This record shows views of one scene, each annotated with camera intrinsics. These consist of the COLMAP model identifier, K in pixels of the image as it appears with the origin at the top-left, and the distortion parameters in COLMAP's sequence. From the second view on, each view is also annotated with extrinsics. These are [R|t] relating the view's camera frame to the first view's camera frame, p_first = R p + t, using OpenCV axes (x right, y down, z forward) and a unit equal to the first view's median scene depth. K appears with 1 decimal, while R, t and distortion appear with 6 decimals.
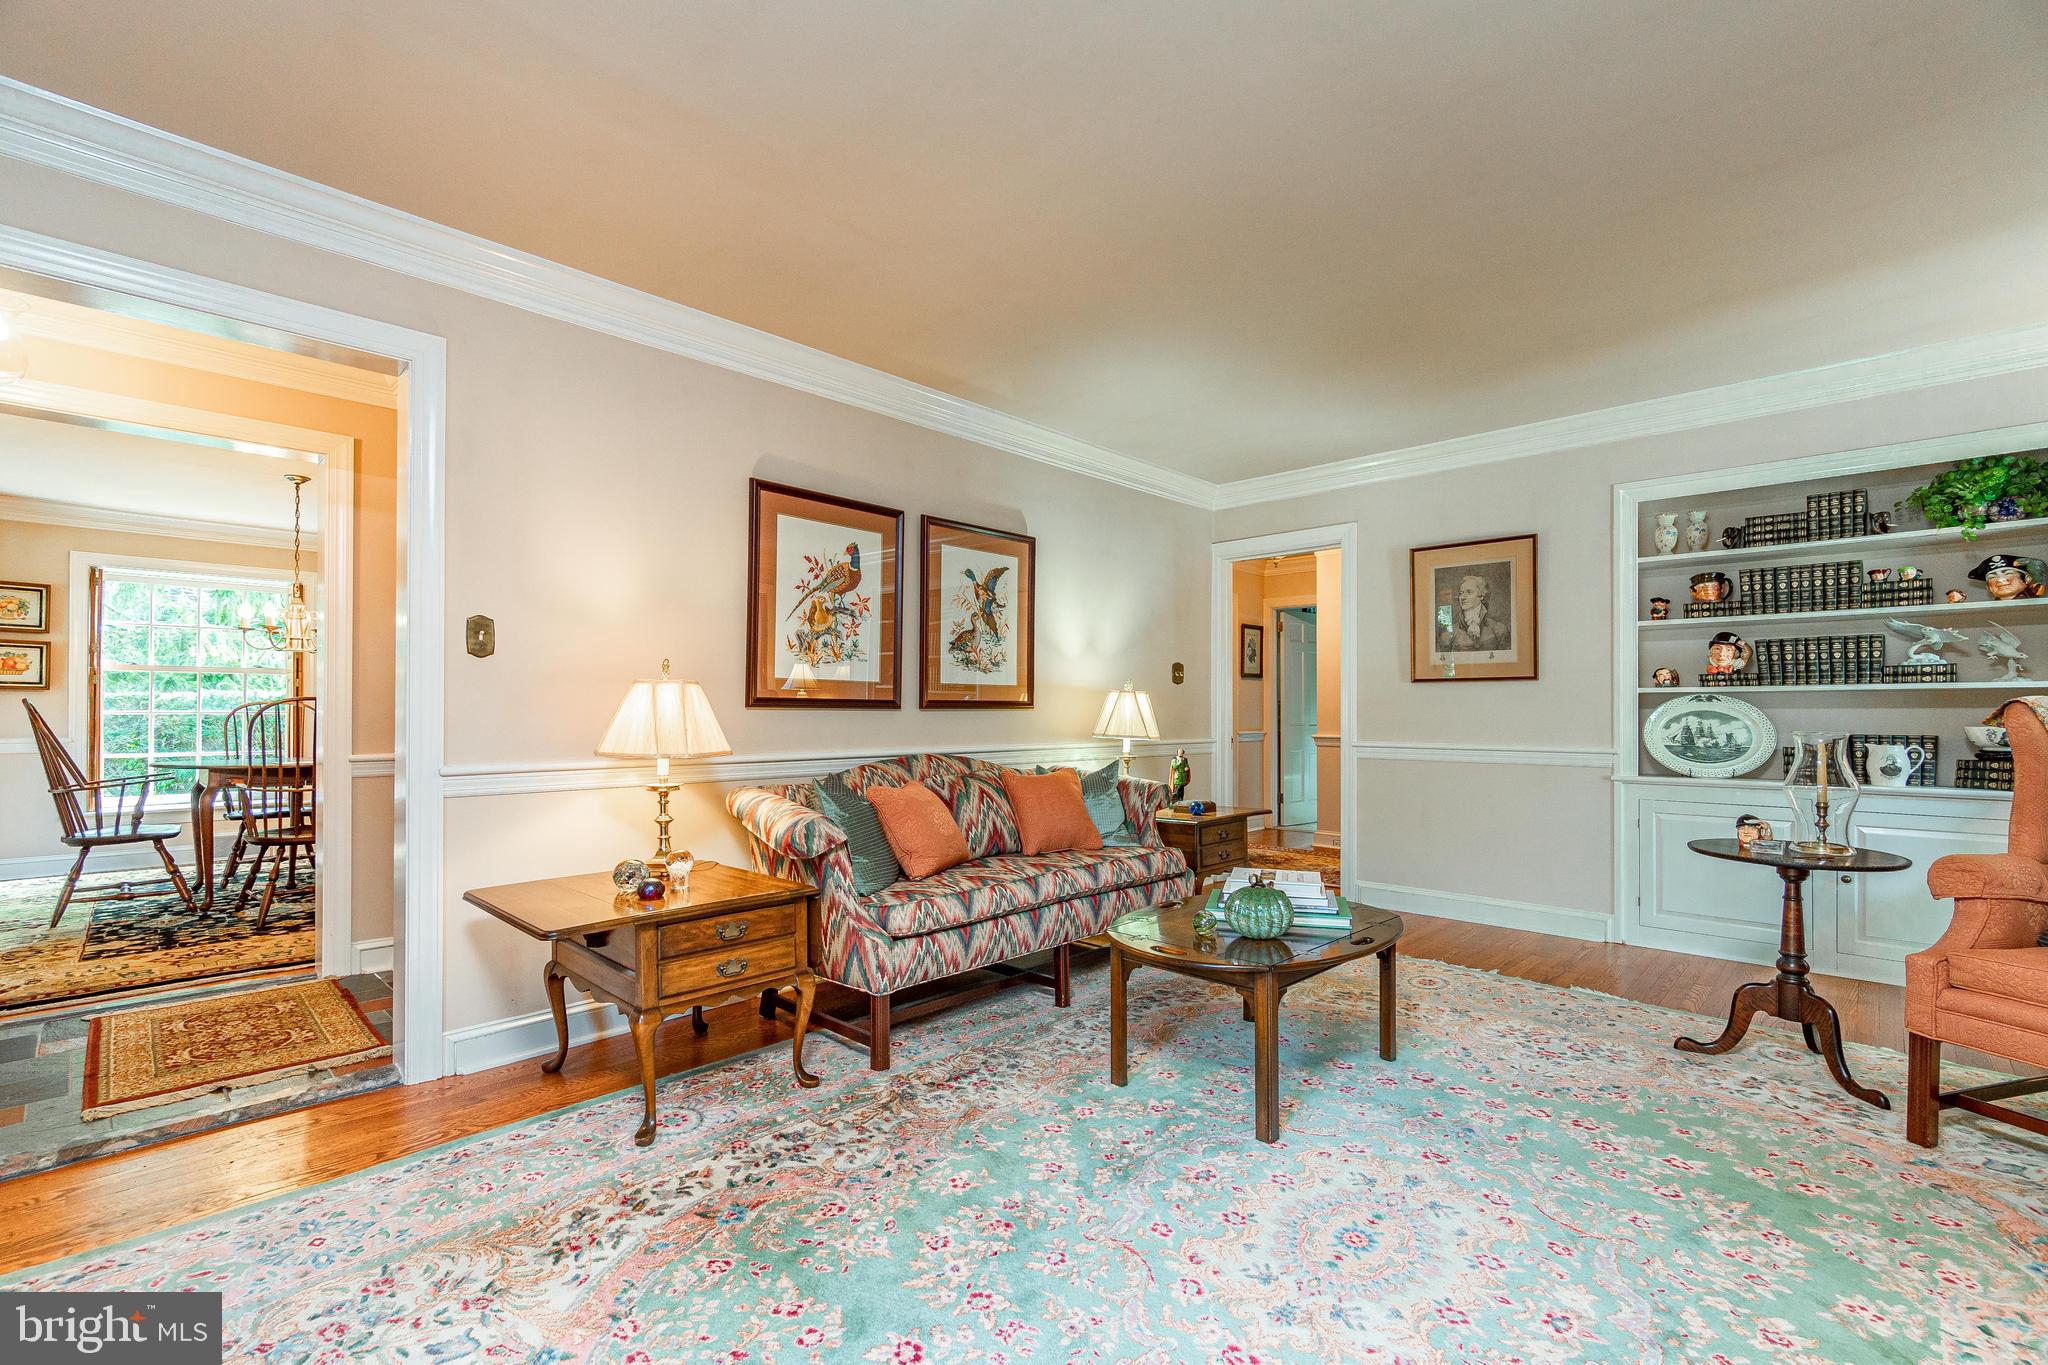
lens RADIAL K [[900.4, 0, 1009.8], [0, 900.4, 705.4], [0, 0, 1]] dist [-0.003652, -0.000111]
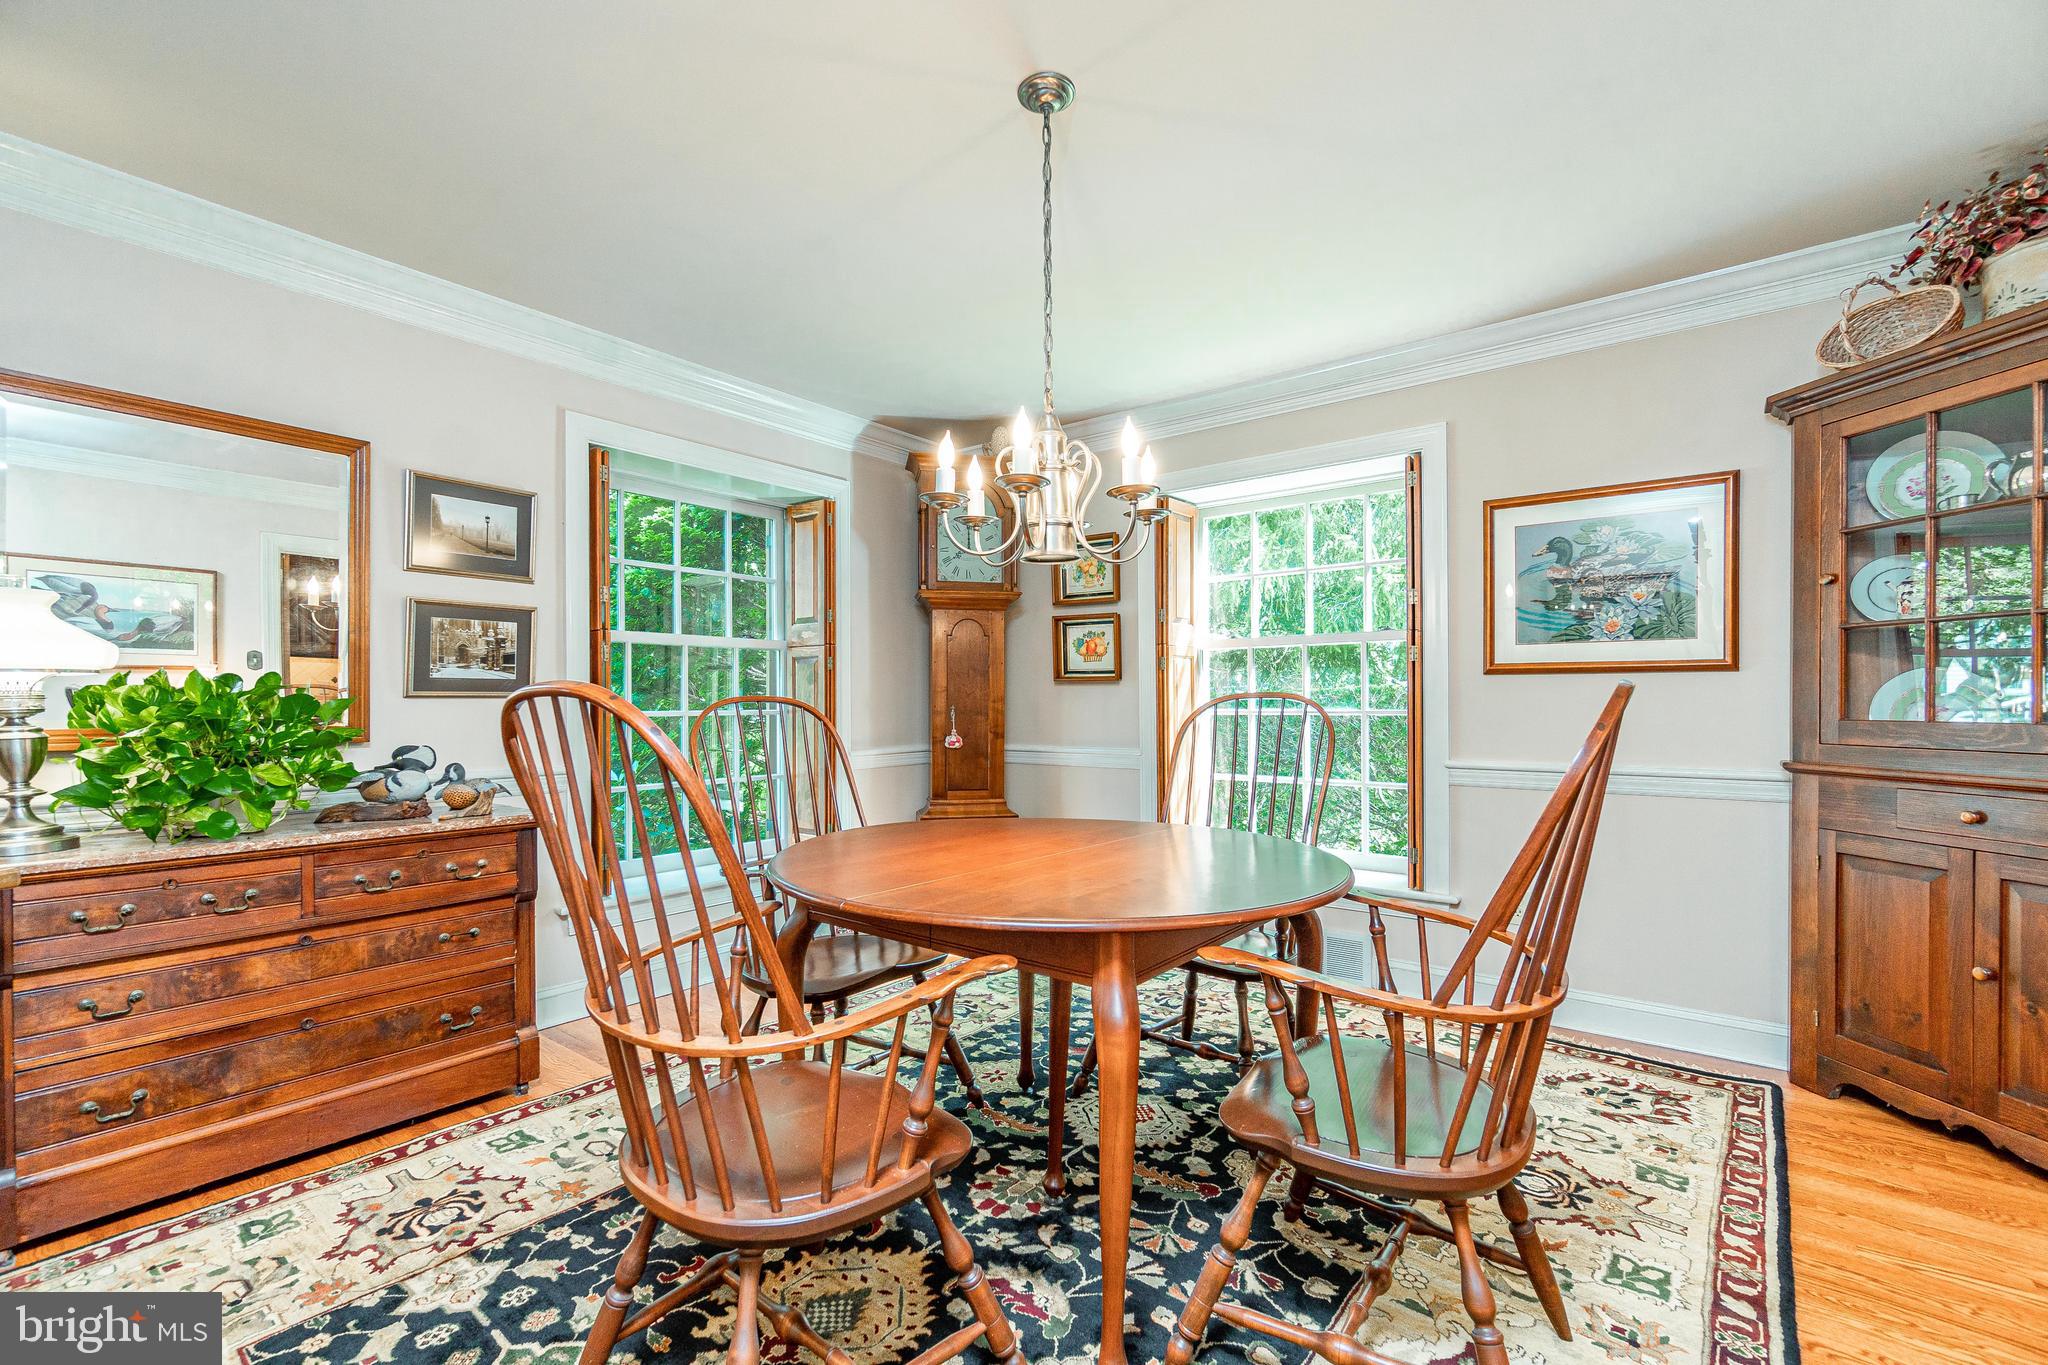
lens RADIAL K [[879.4, 0, 1024.4], [0, 879.4, 710.2], [0, 0, 1]] dist [0.000818, -0.000086]
pose [[0.115957, 0.013282, -0.993165, -0.573296], [0.007197, 0.999873, 0.014212, -0.007207], [0.993228, -0.008795, 0.115846, 1.250903]]
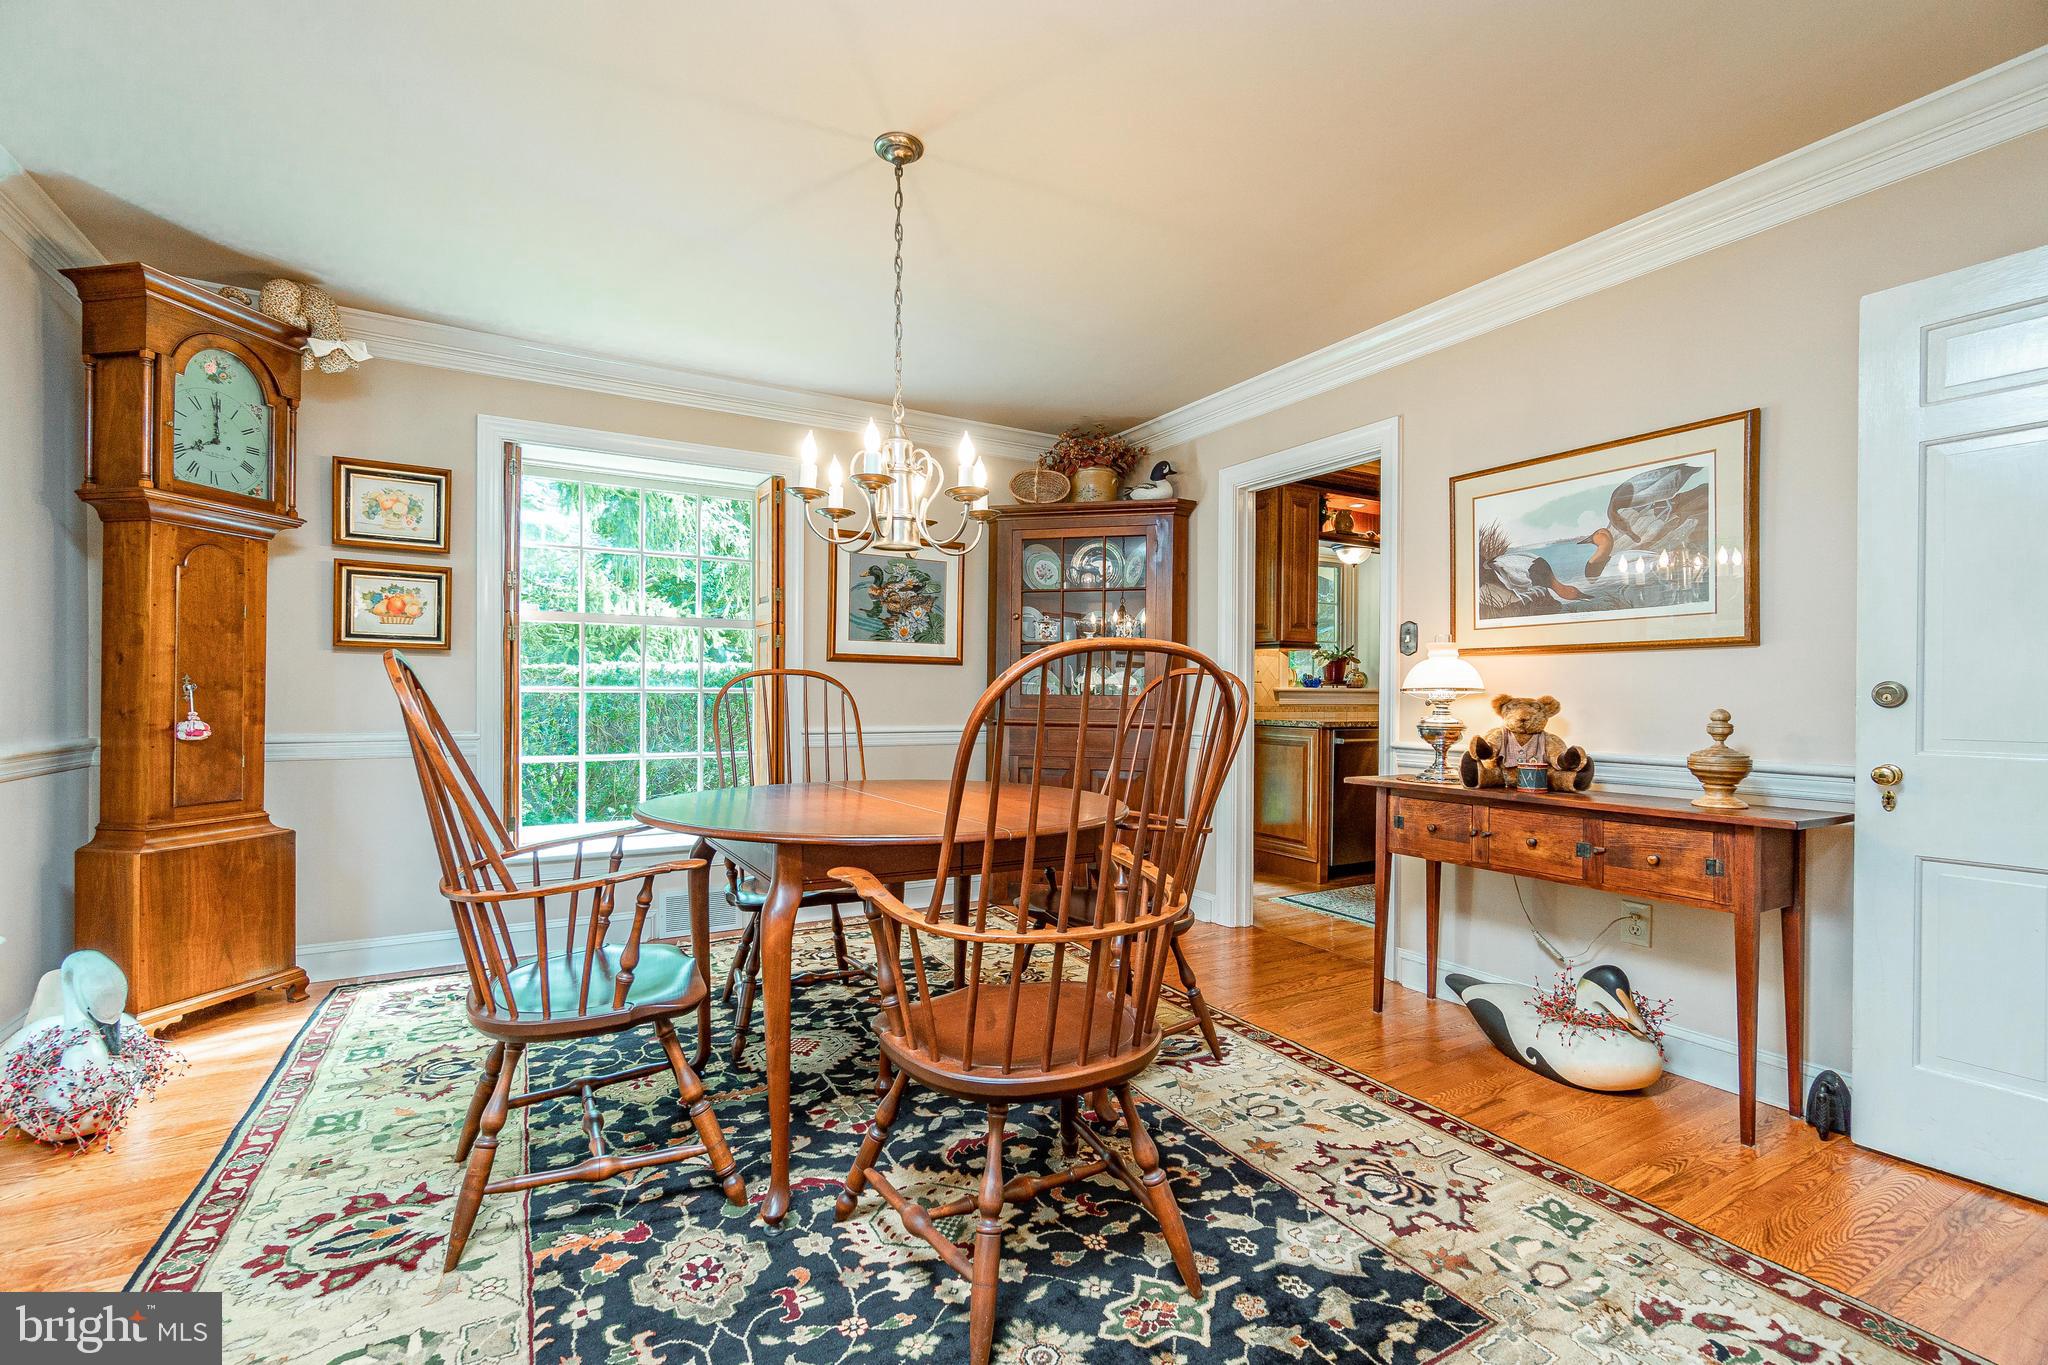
lens RADIAL K [[900.4, 0, 1009.8], [0, 900.4, 705.4], [0, 0, 1]] dist [-0.003652, -0.000111]
pose [[0.963756, 0.013208, -0.266459, -0.828496], [-0.009369, 0.999833, 0.015673, 0.008671], [0.266622, -0.012609, 0.963719, 0.783398]]
